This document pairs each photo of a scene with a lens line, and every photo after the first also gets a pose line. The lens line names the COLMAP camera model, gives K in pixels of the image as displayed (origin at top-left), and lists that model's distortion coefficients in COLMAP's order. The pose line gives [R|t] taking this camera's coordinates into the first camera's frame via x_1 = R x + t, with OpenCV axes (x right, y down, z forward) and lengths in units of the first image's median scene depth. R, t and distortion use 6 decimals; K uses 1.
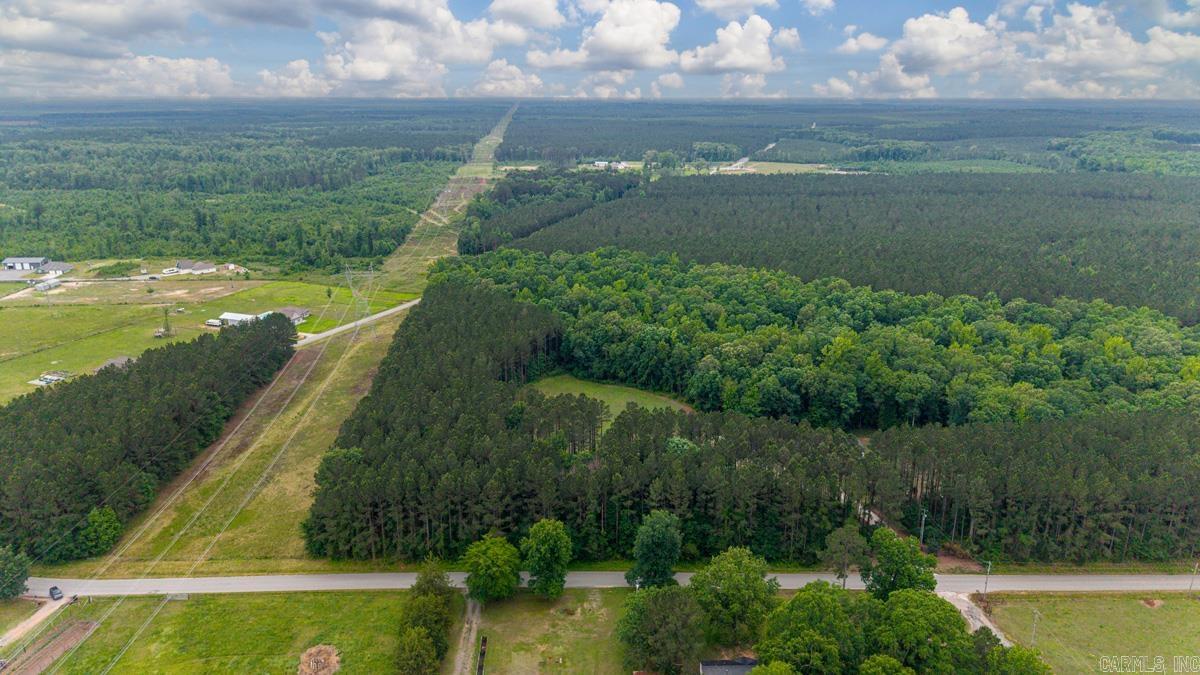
lens RADIAL K [[821.5, 0, 600.0], [0, 821.5, 337.5], [0, 0, 1]] dist [0.004946, -0.002790]
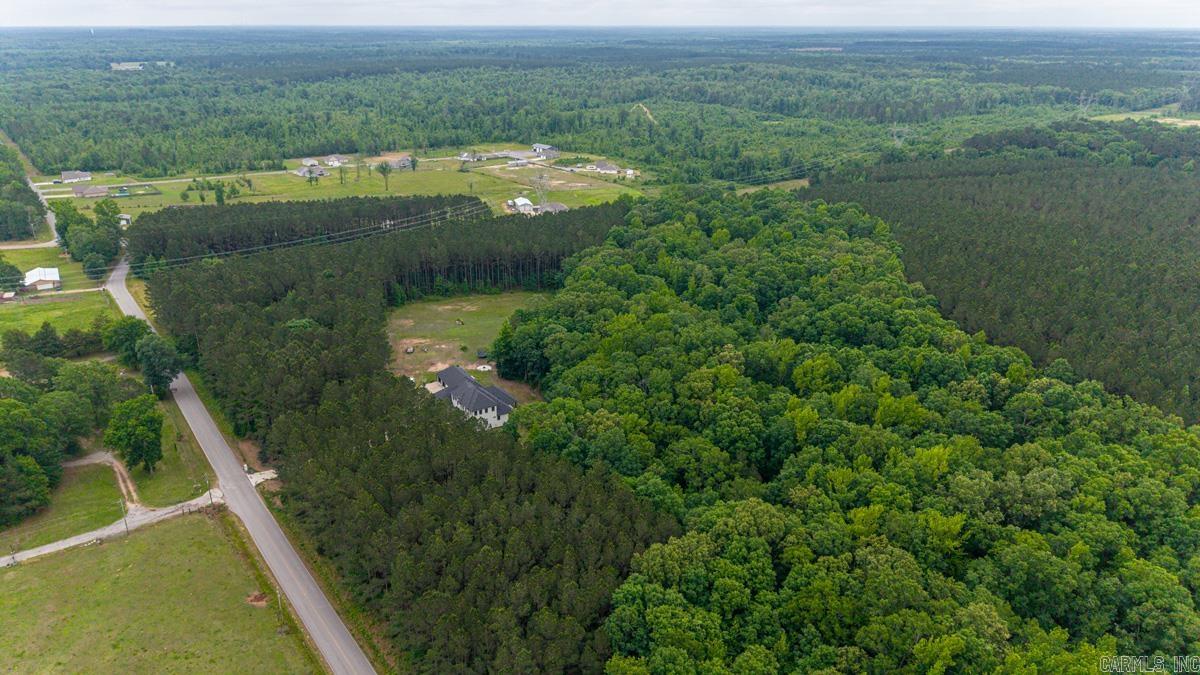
lens RADIAL K [[821.5, 0, 600.0], [0, 821.5, 337.5], [0, 0, 1]] dist [0.004946, -0.002790]
pose [[0.551660, 0.287330, -0.783015, 0.216456], [-0.224076, 0.955332, 0.192693, -0.029847], [0.803406, 0.069154, 0.591402, 0.108492]]
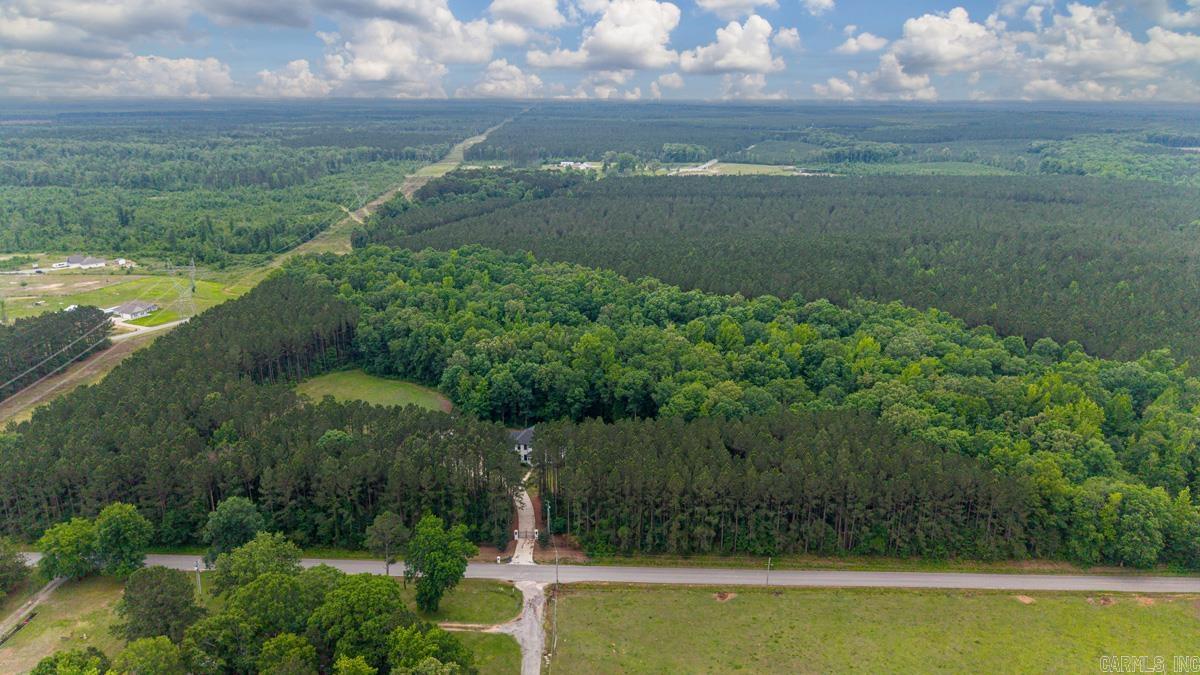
lens RADIAL K [[825.8, 0, 600.0], [0, 825.8, 337.5], [0, 0, 1]] dist [0.005438, -0.001968]
pose [[0.999380, 0.012121, -0.033054, 0.079284], [-0.012200, 0.999923, -0.002211, 0.001295], [0.033025, 0.002613, 0.999451, -0.002953]]
